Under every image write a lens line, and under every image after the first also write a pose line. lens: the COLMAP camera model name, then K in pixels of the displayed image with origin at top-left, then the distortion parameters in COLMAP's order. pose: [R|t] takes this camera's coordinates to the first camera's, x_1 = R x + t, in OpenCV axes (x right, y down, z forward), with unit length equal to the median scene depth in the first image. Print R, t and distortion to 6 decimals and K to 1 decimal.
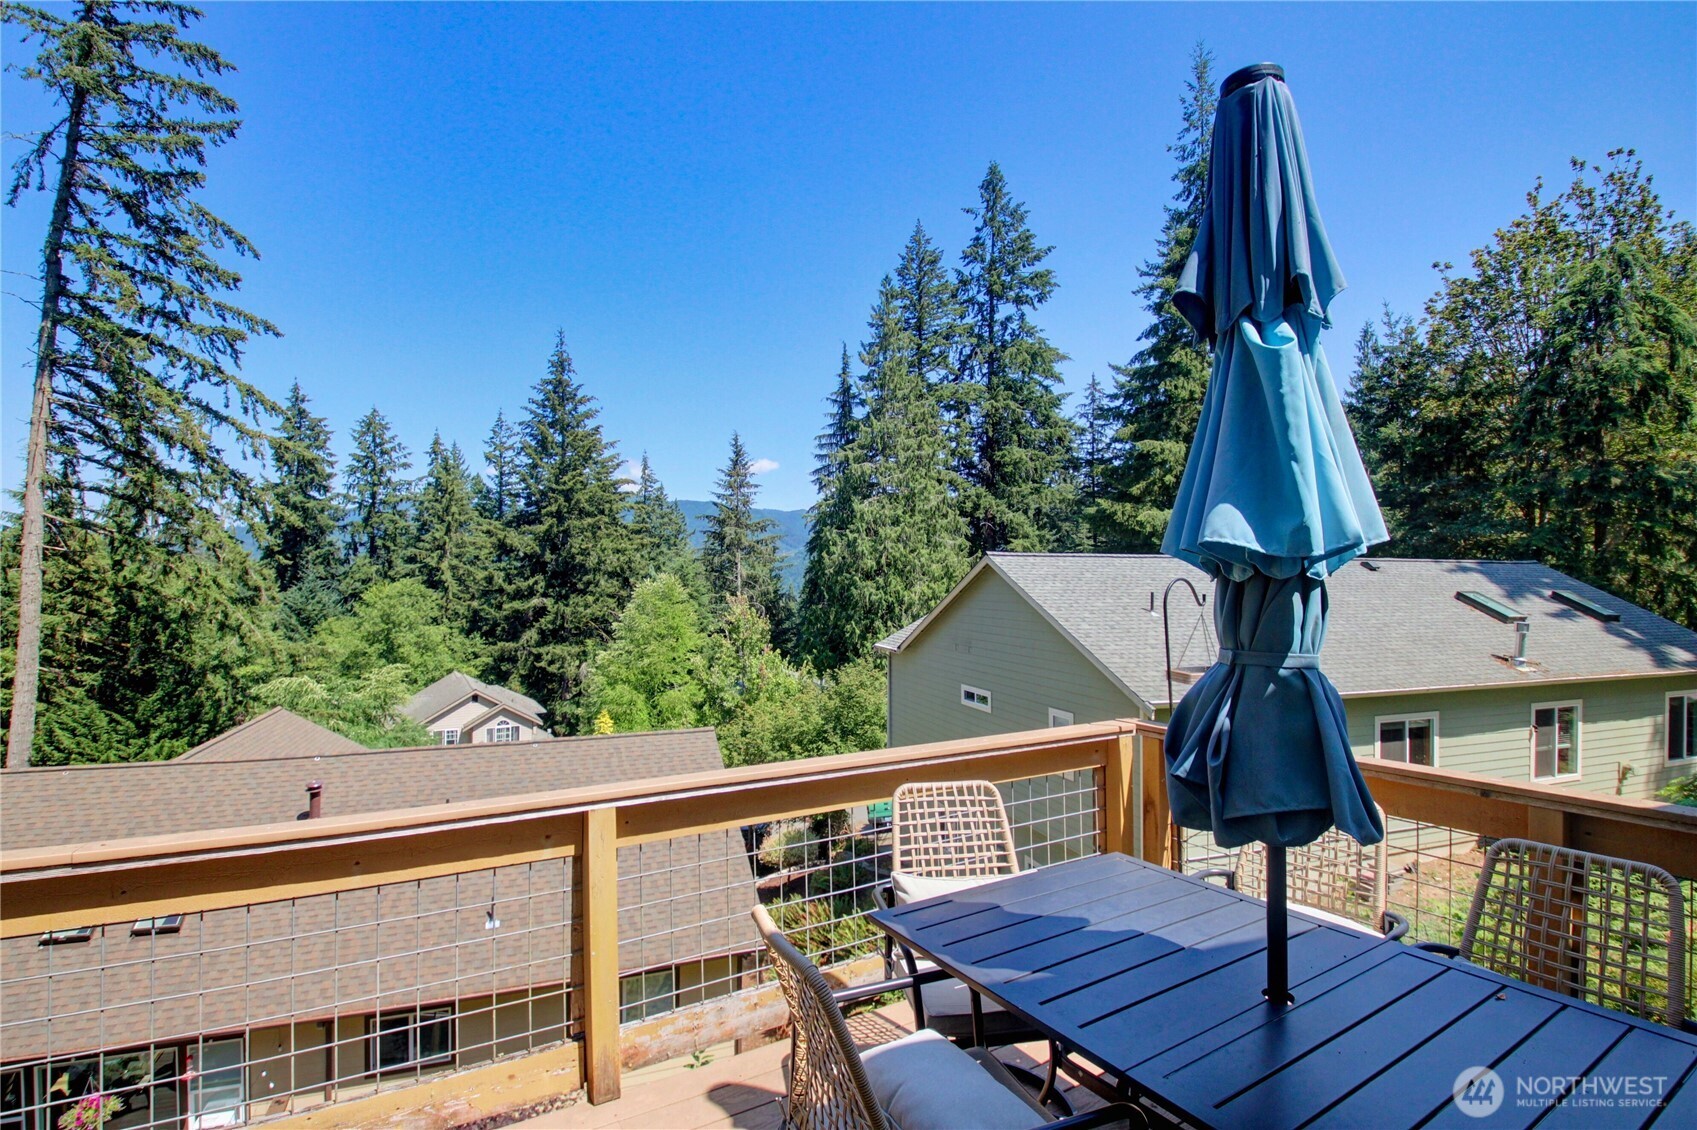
lens RADIAL K [[791.3, 0, 841.9], [0, 791.3, 574.7], [0, 0, 1]] dist [0.007889, -0.019240]
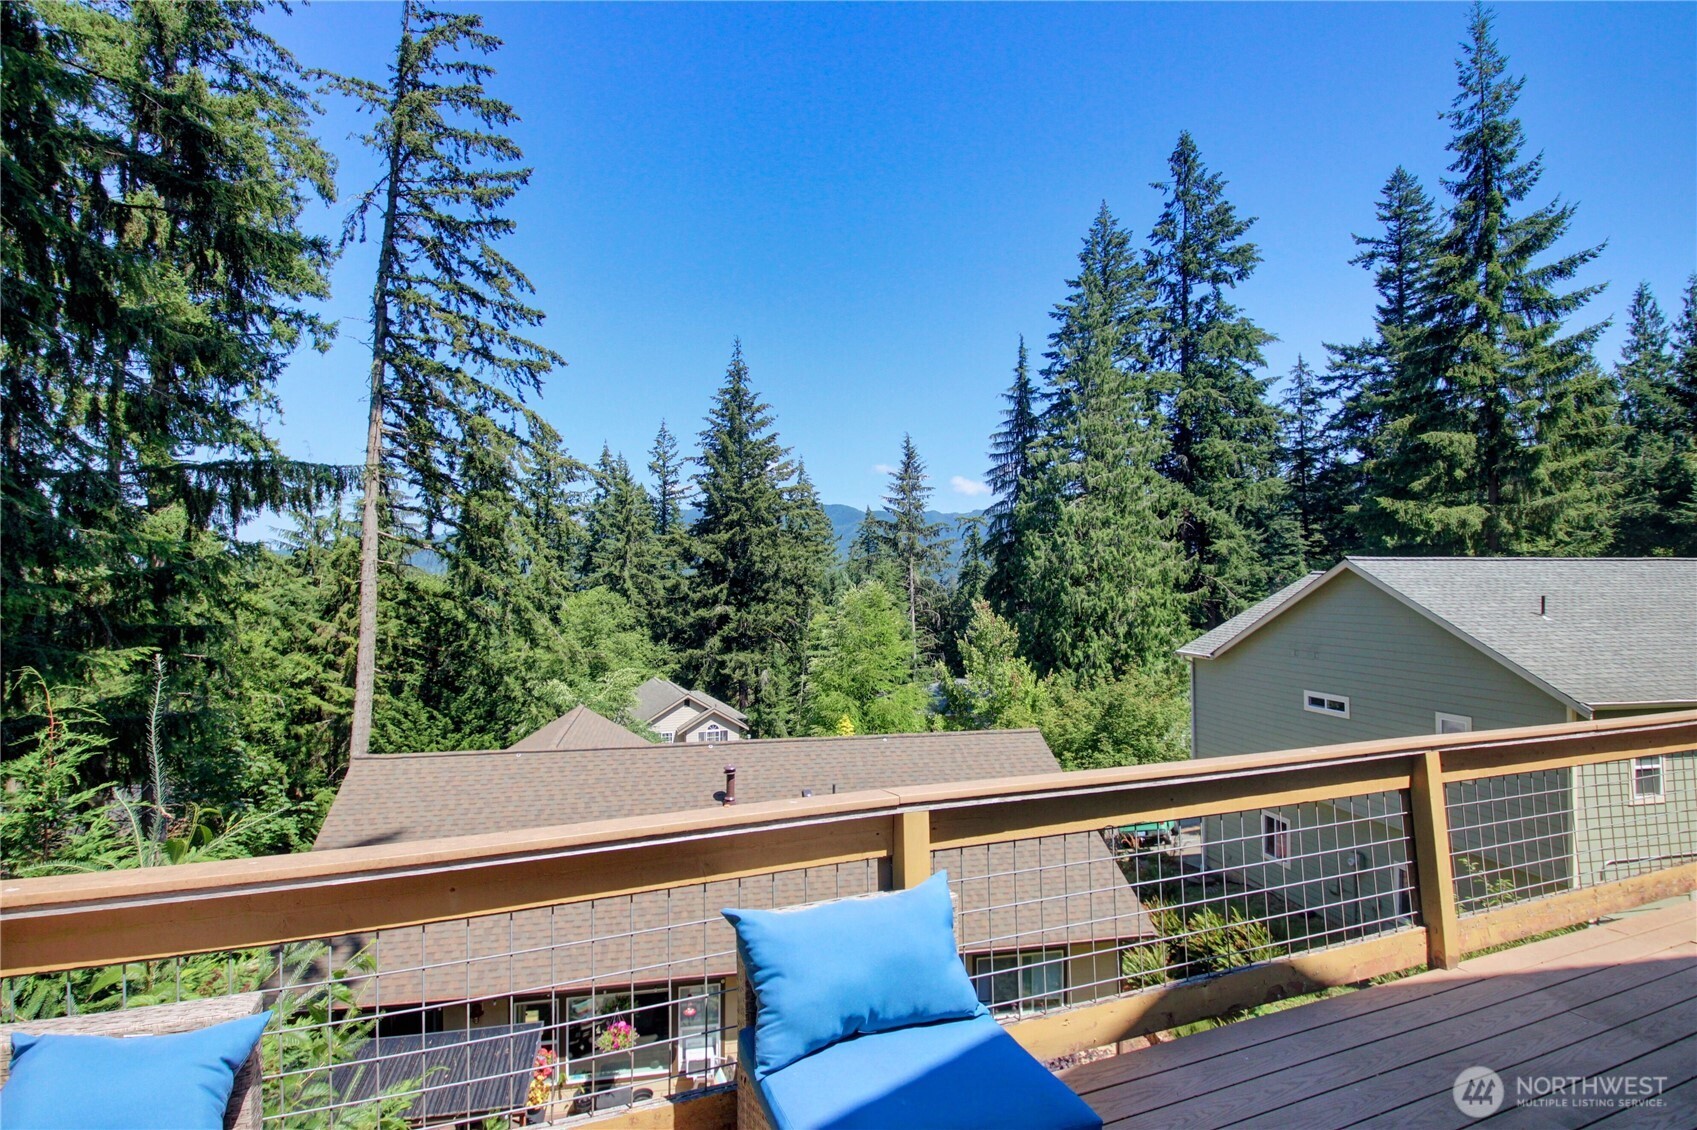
lens RADIAL K [[844.0, 0, 836.8], [0, 844.0, 577.9], [0, 0, 1]] dist [-0.001071, -0.016408]
pose [[0.987433, -0.008548, -0.157806, -0.167734], [0.008121, 0.999961, -0.003351, -0.002409], [0.157829, 0.002028, 0.987464, -0.087632]]
